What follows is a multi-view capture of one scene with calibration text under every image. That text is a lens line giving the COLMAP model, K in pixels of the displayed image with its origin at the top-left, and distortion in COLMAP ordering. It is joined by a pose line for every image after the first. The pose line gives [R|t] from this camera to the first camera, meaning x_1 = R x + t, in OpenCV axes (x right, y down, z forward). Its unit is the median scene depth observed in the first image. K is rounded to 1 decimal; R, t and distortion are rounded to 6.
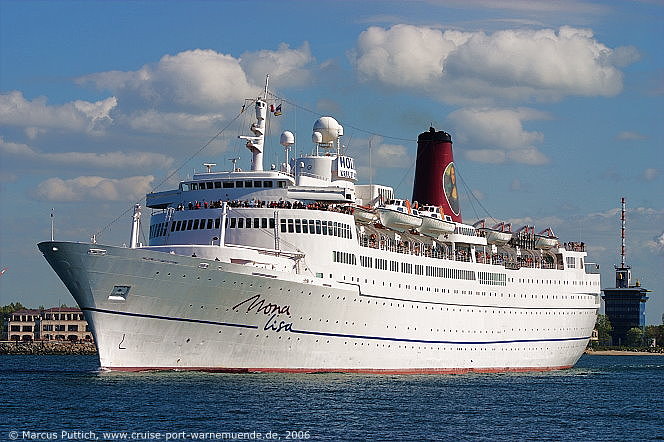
lens RADIAL K [[2643.0, 0, 331.6], [0, 2643.0, 219.9], [0, 0, 1]] dist [-0.292264, 0.000000]
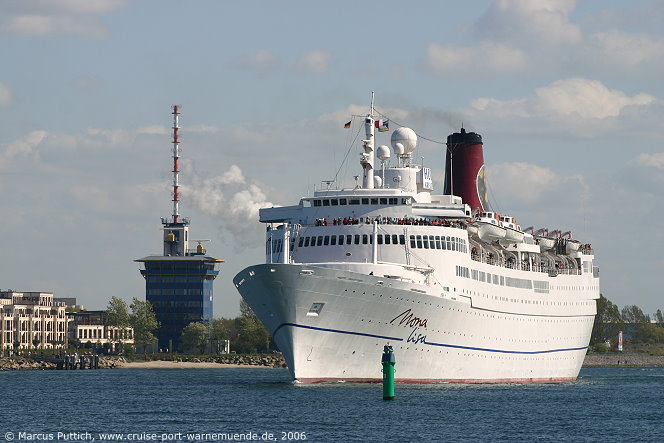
lens RADIAL K [[4660.2, 0, 333.3], [0, 4660.2, 220.5], [0, 0, 1]] dist [1.447748, 0.000000]
pose [[0.987176, -0.001149, 0.159633, -0.333979], [-0.001954, 0.999812, 0.019285, -0.040620], [-0.159625, -0.019349, 0.986988, -0.792979]]
